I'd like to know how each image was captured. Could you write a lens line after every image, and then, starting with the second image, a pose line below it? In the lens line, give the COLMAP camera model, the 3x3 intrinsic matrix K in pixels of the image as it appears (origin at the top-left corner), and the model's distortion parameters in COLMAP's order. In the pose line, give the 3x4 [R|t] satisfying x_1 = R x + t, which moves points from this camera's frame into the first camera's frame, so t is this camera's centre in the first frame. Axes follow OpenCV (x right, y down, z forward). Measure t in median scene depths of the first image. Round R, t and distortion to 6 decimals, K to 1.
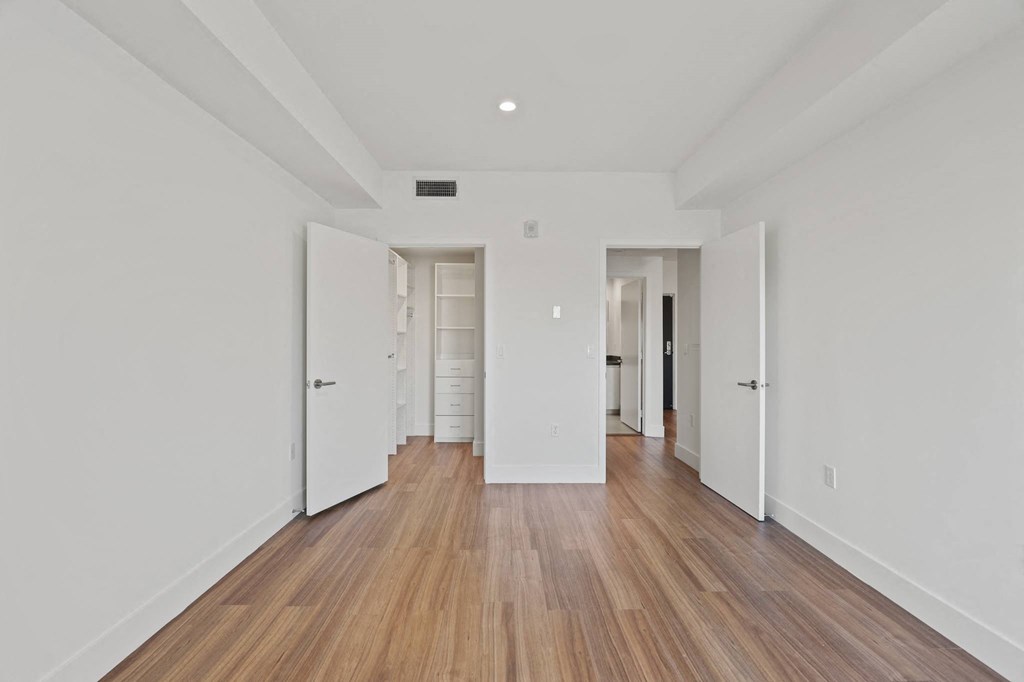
lens RADIAL K [[466.9, 0, 516.1], [0, 466.9, 338.9], [0, 0, 1]] dist [-0.001176, 0.000171]
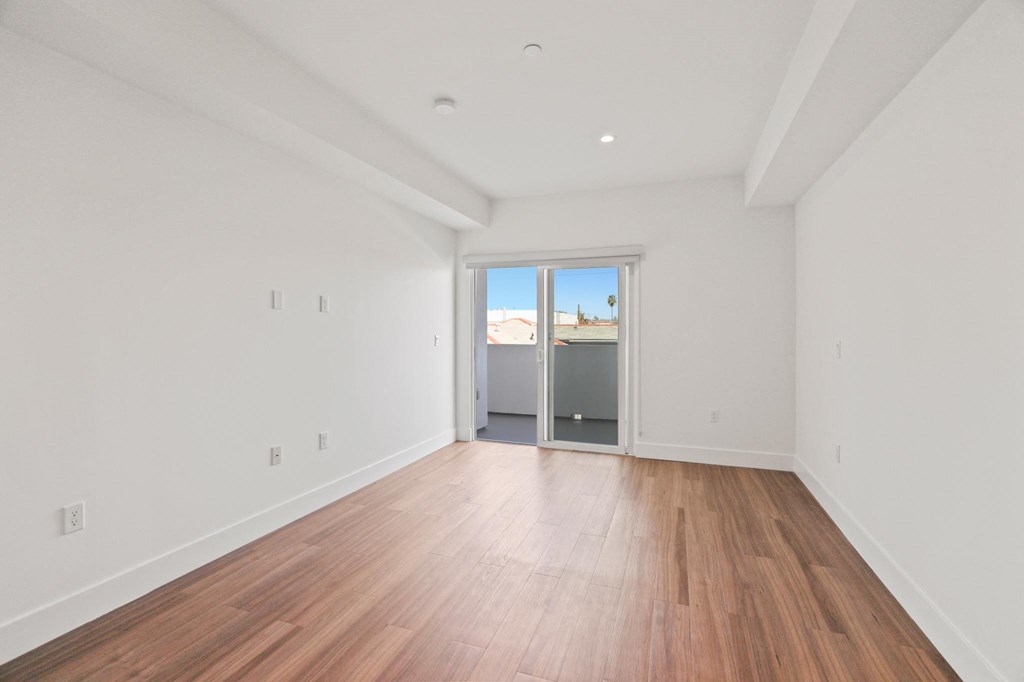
lens RADIAL K [[466.9, 0, 508.4], [0, 466.9, 331.9], [0, 0, 1]] dist [-0.001176, 0.000171]
pose [[-0.933155, -0.003263, 0.359460, -0.269337], [-0.002015, 0.999991, 0.003846, -0.000241], [-0.359470, 0.002865, -0.933152, 1.739642]]
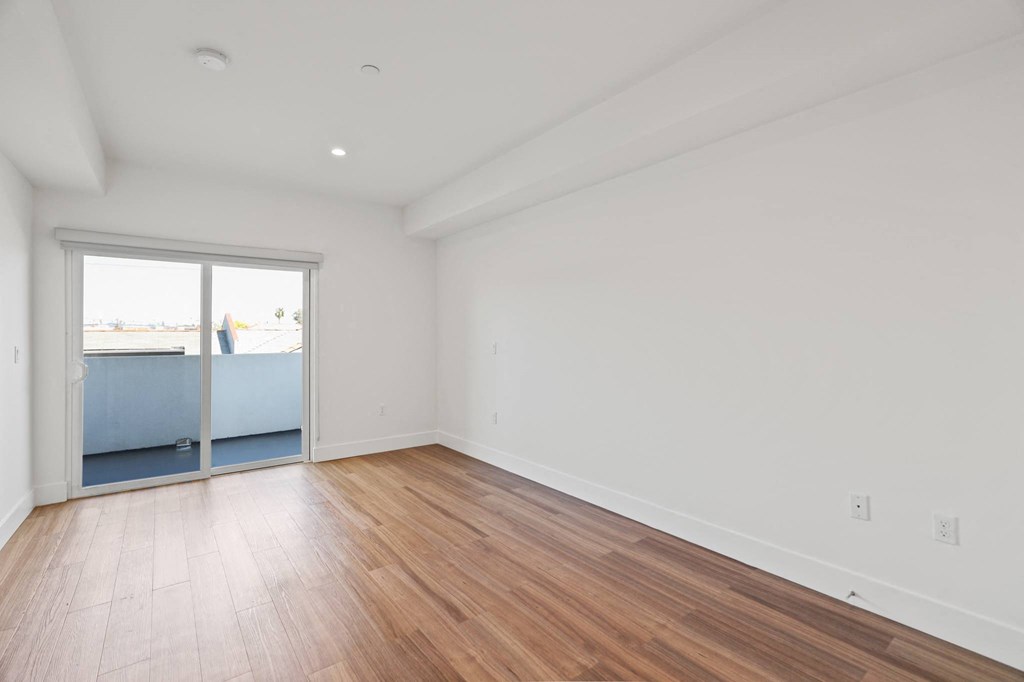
lens RADIAL K [[466.9, 0, 515.7], [0, 466.9, 341.4], [0, 0, 1]] dist [-0.001176, 0.000171]
pose [[-0.805646, 0.009211, -0.592325, 0.449326], [0.001493, 0.999908, 0.013518, -0.006915], [0.592395, 0.010006, -0.805585, 1.821436]]
